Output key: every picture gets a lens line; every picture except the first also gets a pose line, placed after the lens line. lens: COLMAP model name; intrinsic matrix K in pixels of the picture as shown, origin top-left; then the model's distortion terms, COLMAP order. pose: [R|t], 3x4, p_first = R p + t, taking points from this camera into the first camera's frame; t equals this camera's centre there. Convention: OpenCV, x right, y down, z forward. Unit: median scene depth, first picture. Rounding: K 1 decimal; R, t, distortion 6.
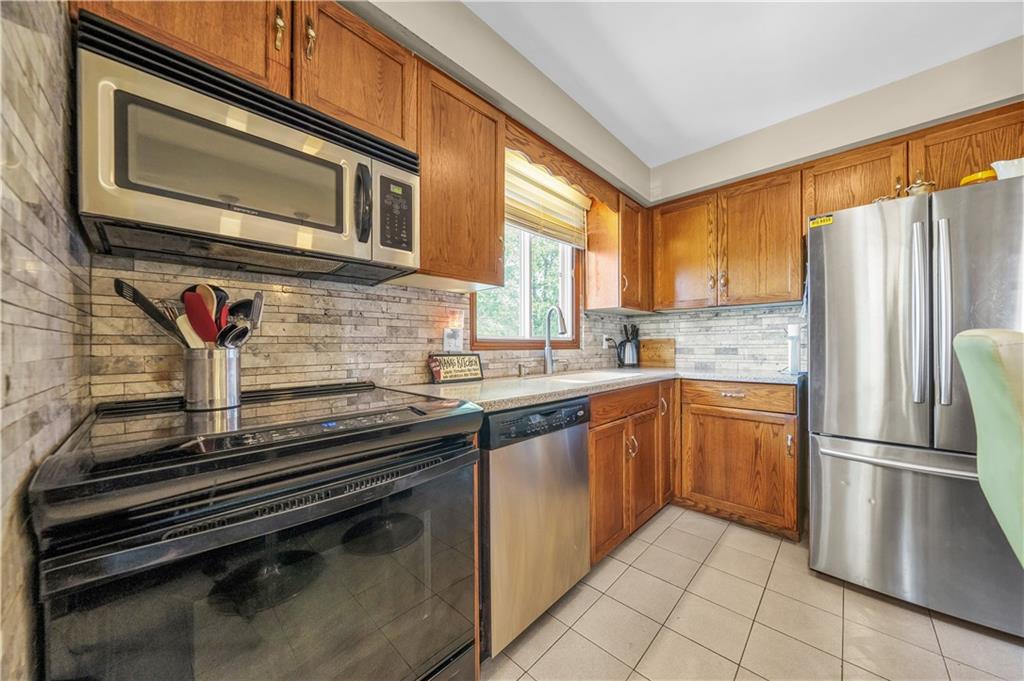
lens RADIAL K [[350.4, 0, 514.2], [0, 350.4, 346.4], [0, 0, 1]] dist [-0.008911, 0.000459]
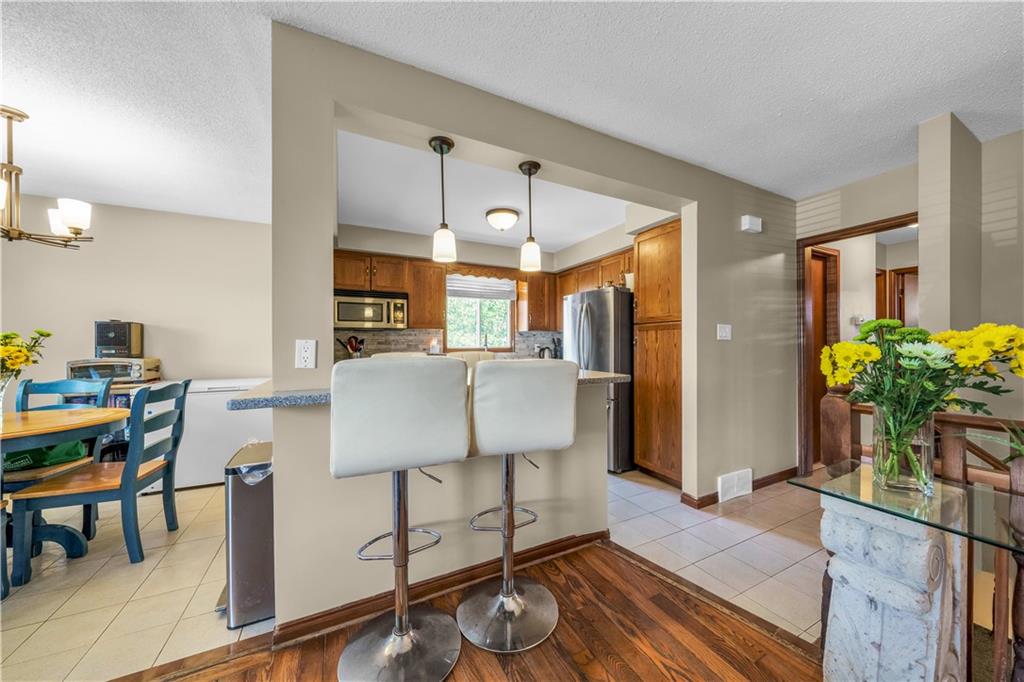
lens RADIAL K [[350.4, 0, 515.1], [0, 350.4, 345.4], [0, 0, 1]] dist [-0.008911, 0.000459]
pose [[0.945124, 0.001788, -0.326706, 1.226607], [-0.001032, 0.999996, 0.002487, -0.051534], [0.326709, -0.002013, 0.945123, -1.227015]]
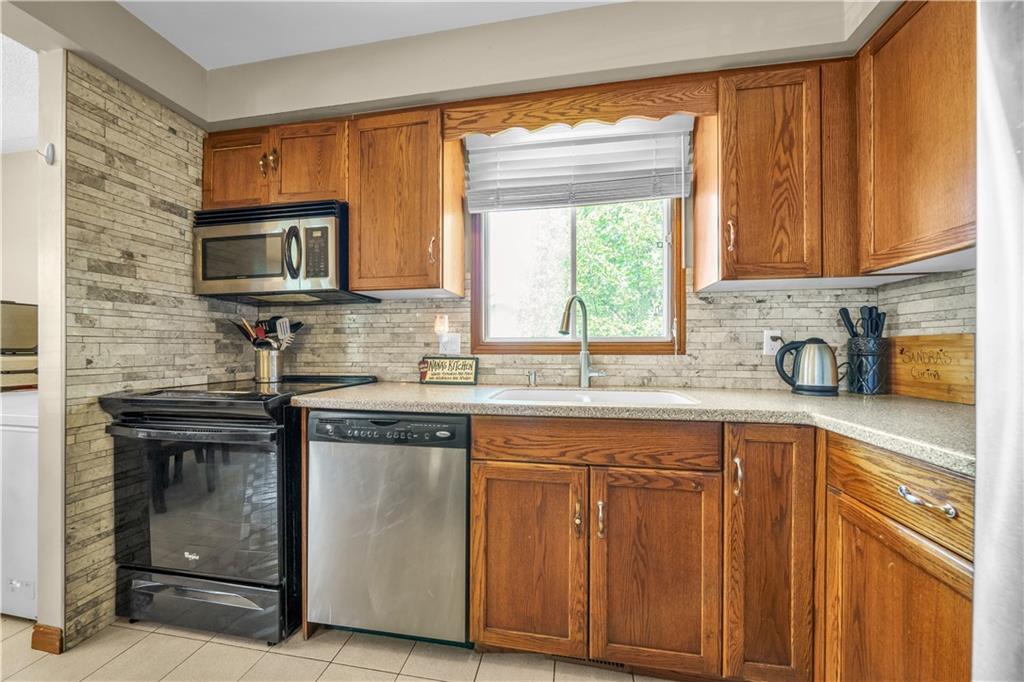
lens RADIAL K [[350.4, 0, 516.5], [0, 350.4, 348.6], [0, 0, 1]] dist [-0.008911, 0.000459]
pose [[0.563460, 0.004559, -0.826131, 0.812190], [-0.001907, 0.999989, 0.004218, -0.008409], [0.826141, -0.000801, 0.563462, 0.587260]]
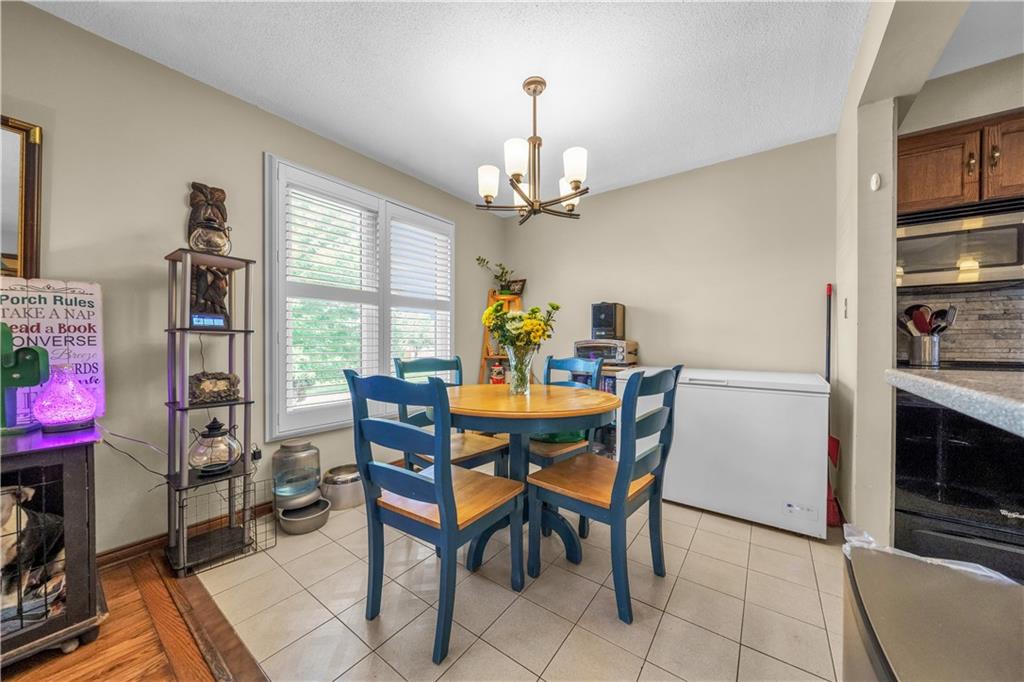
lens RADIAL K [[350.4, 0, 516.3], [0, 350.4, 344.1], [0, 0, 1]] dist [-0.008911, 0.000459]
pose [[0.139240, 0.014643, -0.990150, 0.459762], [-0.002331, 0.999893, 0.014460, 0.015419], [0.990256, 0.000294, 0.139259, -0.931737]]
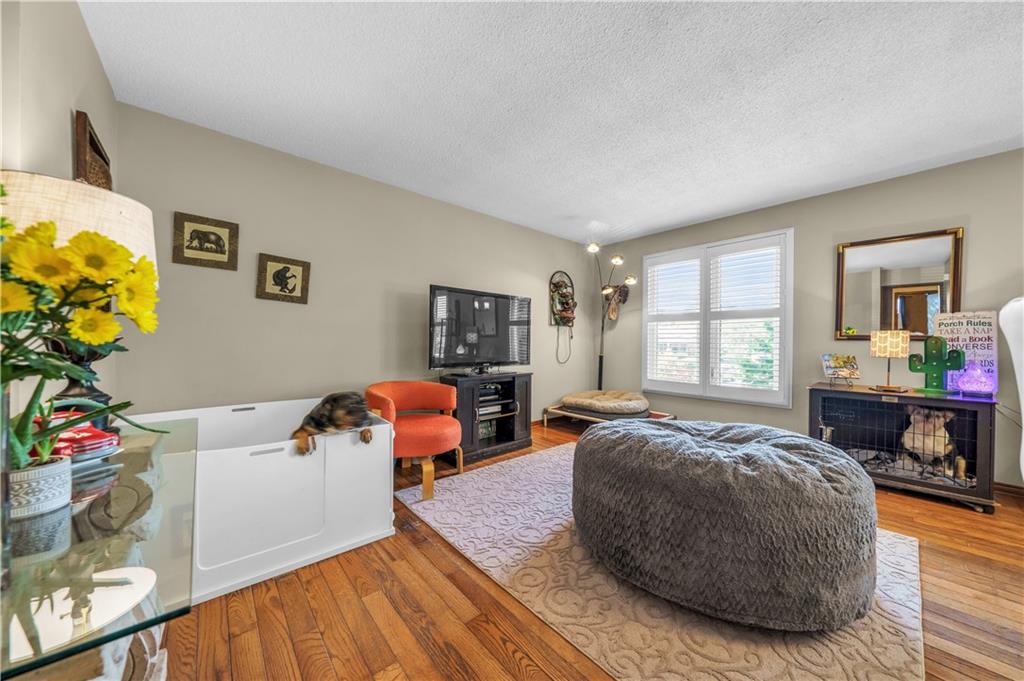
lens RADIAL K [[350.4, 0, 519.3], [0, 350.4, 342.6], [0, 0, 1]] dist [-0.008911, 0.000459]
pose [[-0.997367, -0.006329, 0.072238, 1.253220], [-0.006162, 0.999978, 0.002535, 0.013796], [-0.072252, 0.002083, -0.997384, -0.332926]]
